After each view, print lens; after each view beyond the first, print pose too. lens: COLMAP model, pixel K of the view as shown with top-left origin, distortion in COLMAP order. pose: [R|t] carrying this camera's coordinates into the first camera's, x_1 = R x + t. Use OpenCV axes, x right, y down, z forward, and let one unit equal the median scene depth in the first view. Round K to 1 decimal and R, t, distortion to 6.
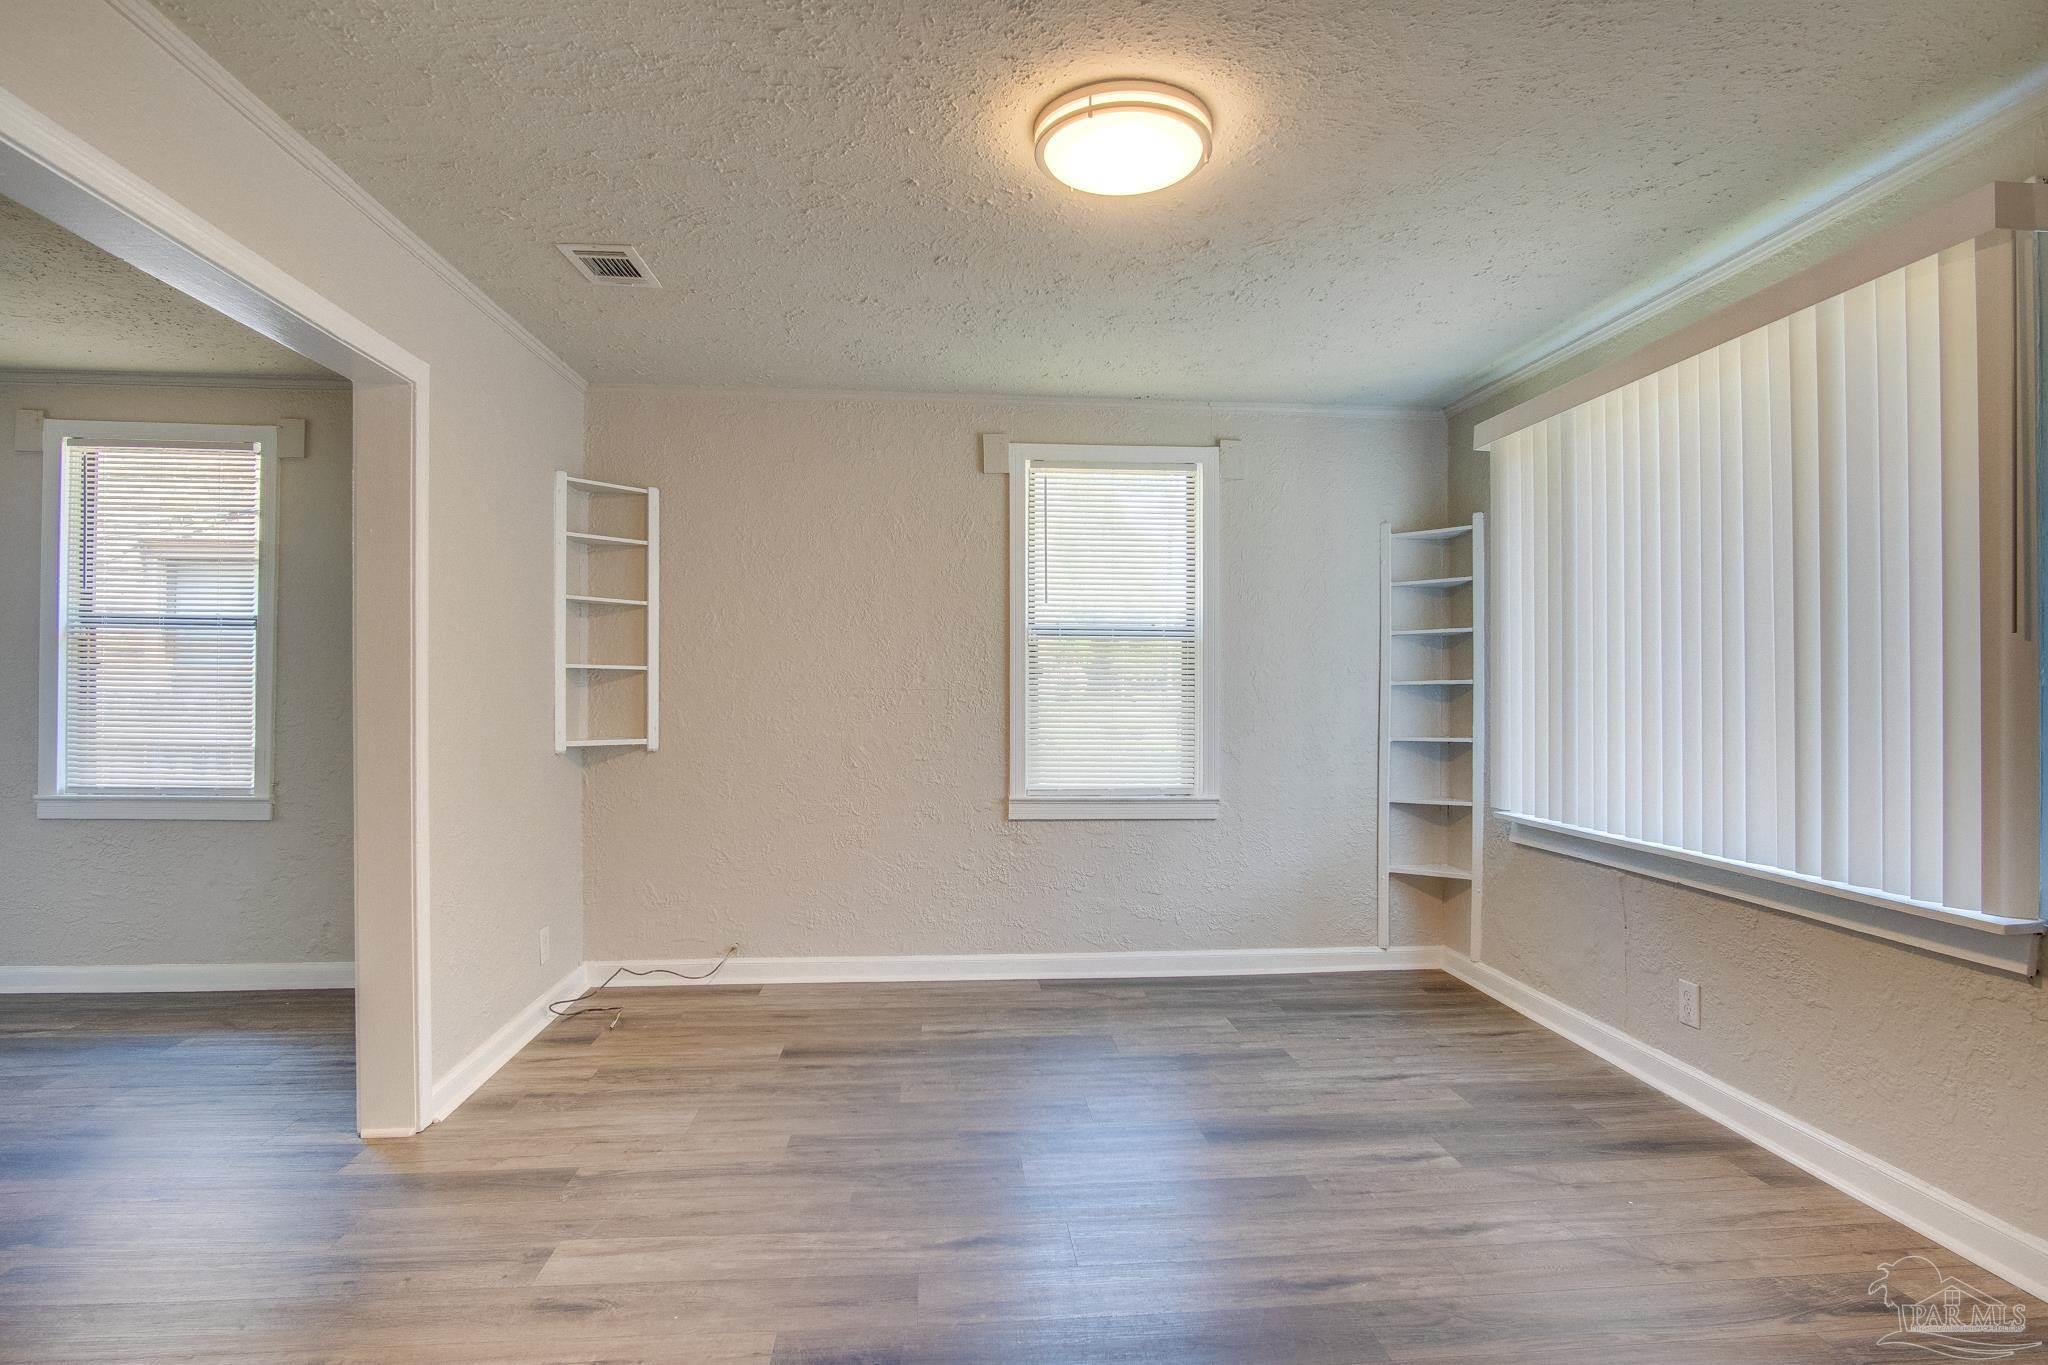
lens RADIAL K [[1095.6, 0, 1020.7], [0, 1095.6, 680.3], [0, 0, 1]] dist [-0.031262, 0.004129]
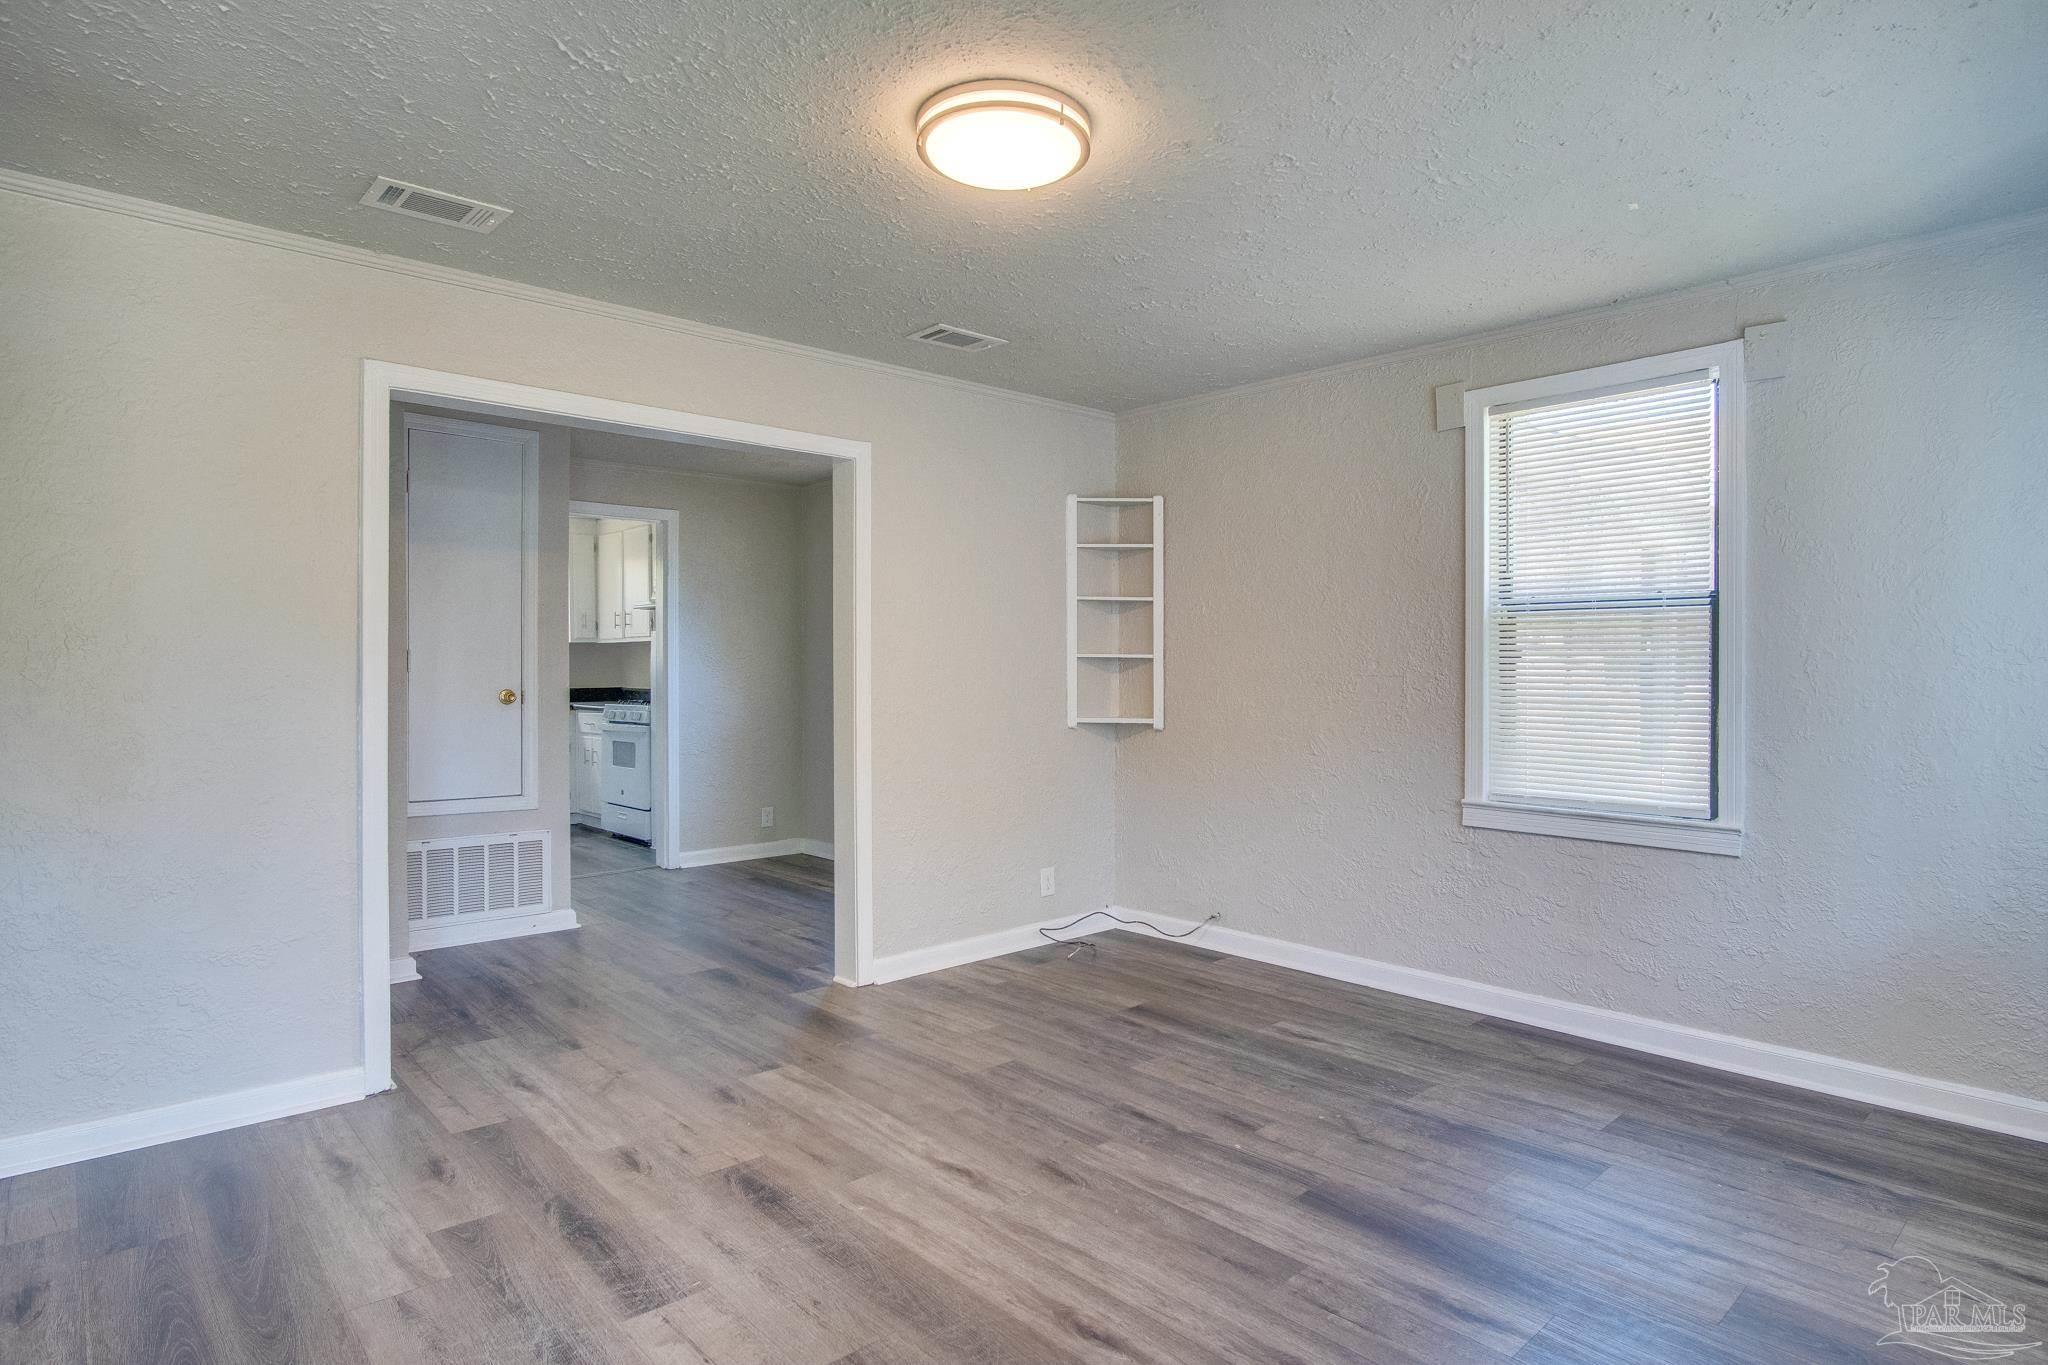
lens RADIAL K [[1095.6, 0, 1024.4], [0, 1095.6, 679.6], [0, 0, 1]] dist [-0.031262, 0.004129]
pose [[0.607673, 0.005398, -0.794169, 0.507475], [0.005902, 0.999919, 0.011313, -0.000643], [0.794166, -0.011562, 0.607591, 0.215715]]
